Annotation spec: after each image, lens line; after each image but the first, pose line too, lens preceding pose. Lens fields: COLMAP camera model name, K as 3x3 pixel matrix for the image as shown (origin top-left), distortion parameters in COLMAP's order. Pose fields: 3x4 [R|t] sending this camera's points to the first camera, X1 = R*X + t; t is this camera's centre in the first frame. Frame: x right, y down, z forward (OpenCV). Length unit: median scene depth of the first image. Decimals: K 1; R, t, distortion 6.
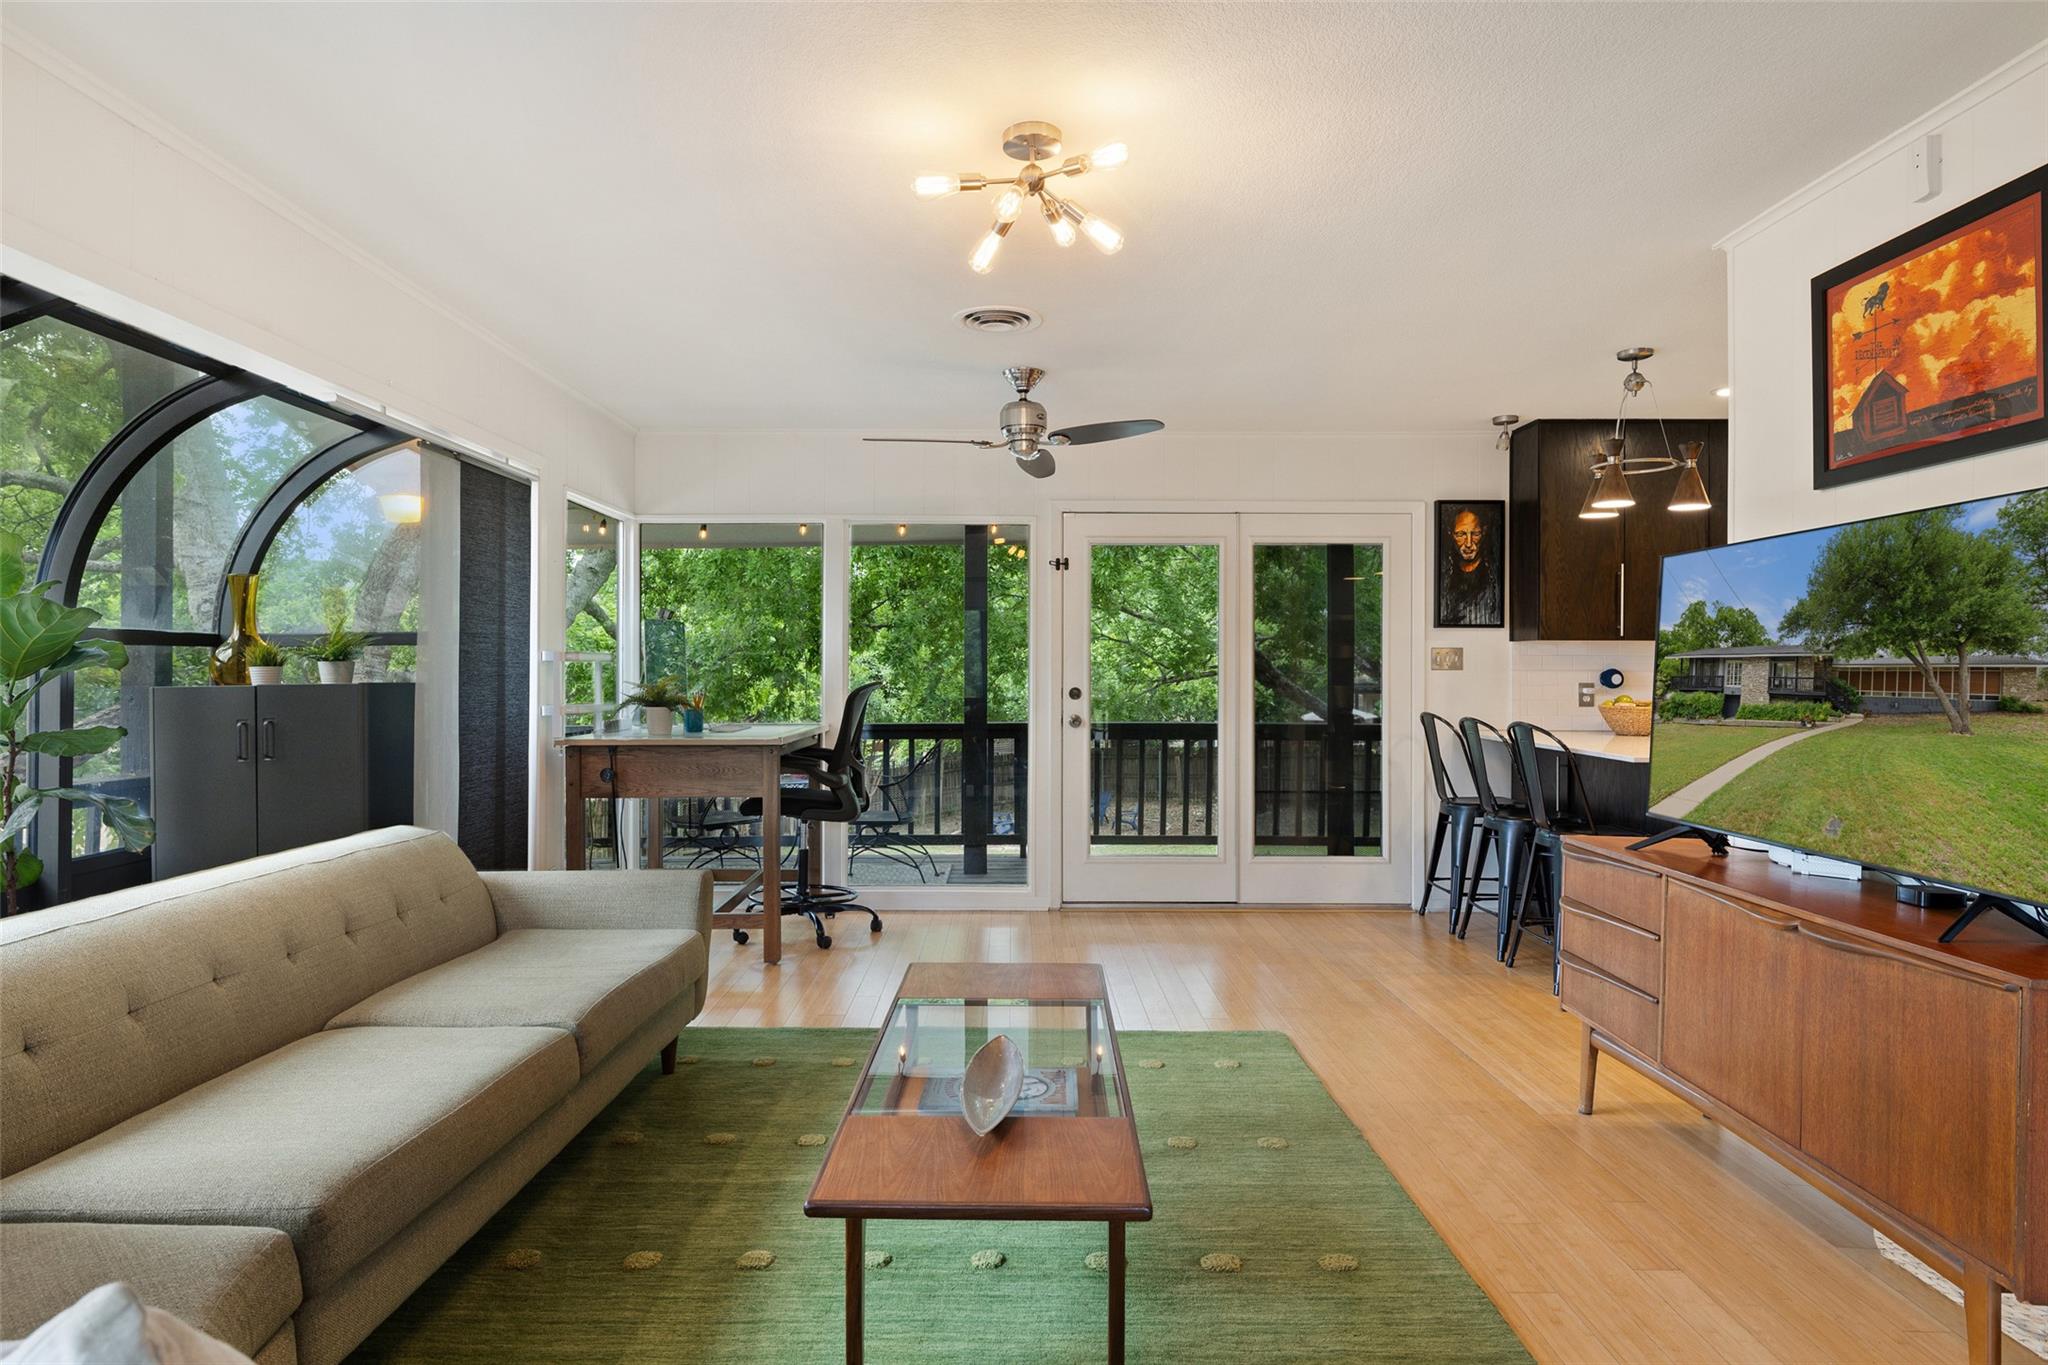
lens RADIAL K [[1101.4, 0, 1024.5], [0, 1101.4, 639.2], [0, 0, 1]] dist [0.001191, 0.000680]
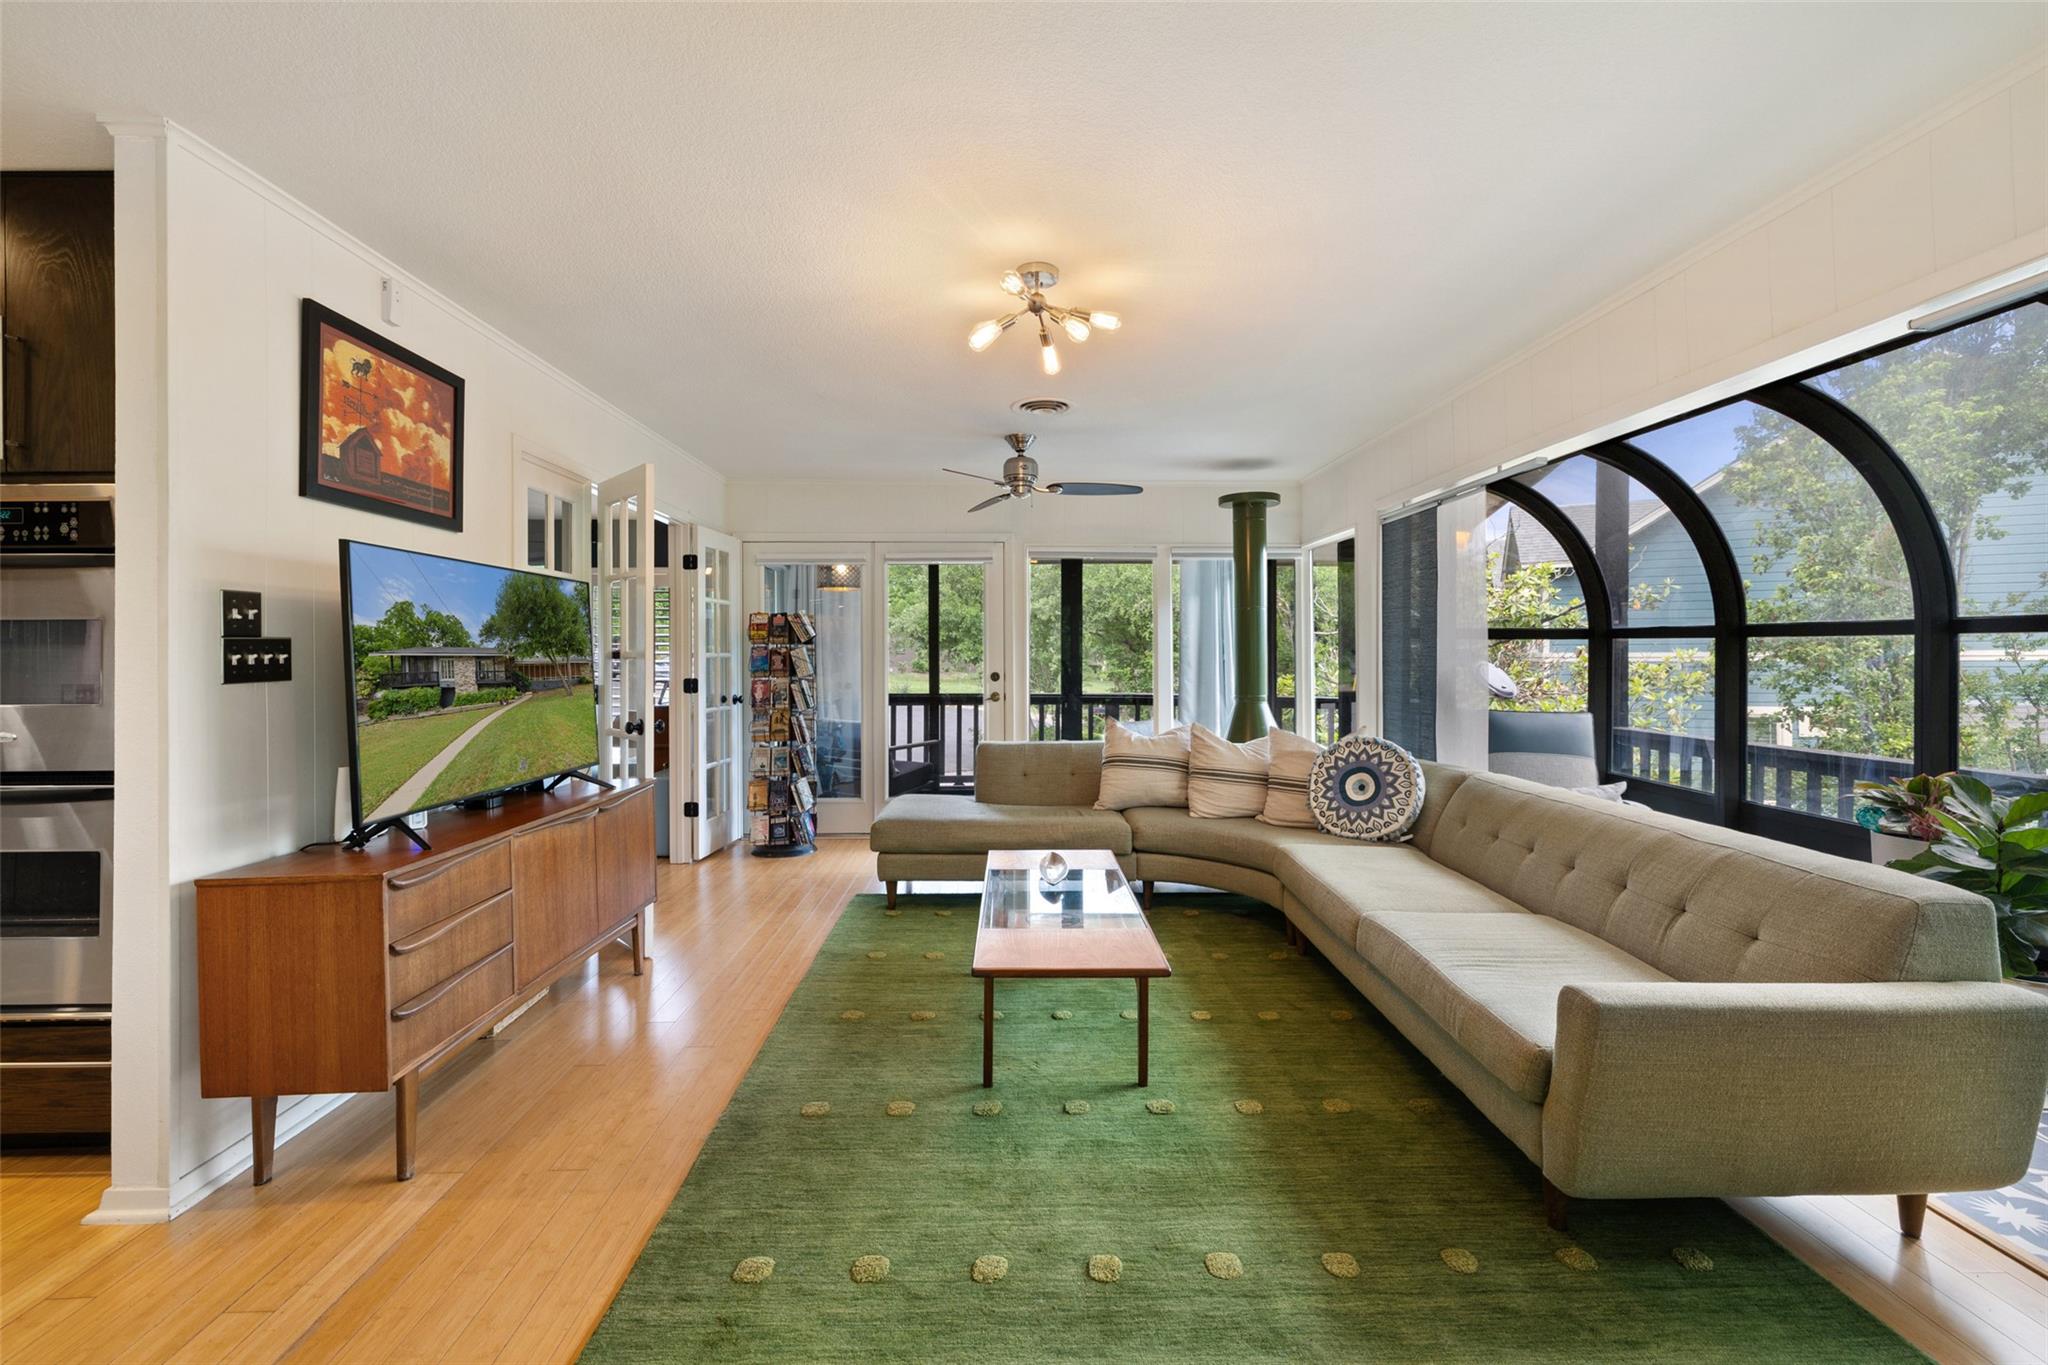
lens RADIAL K [[869.4, 0, 1037.9], [0, 869.4, 677.8], [0, 0, 1]] dist [0.001883, -0.000207]
pose [[-0.999497, -0.005678, -0.031194, 0.039793], [-0.005557, 0.999977, -0.003964, 0.041712], [0.031216, -0.003789, -0.999505, 2.016993]]
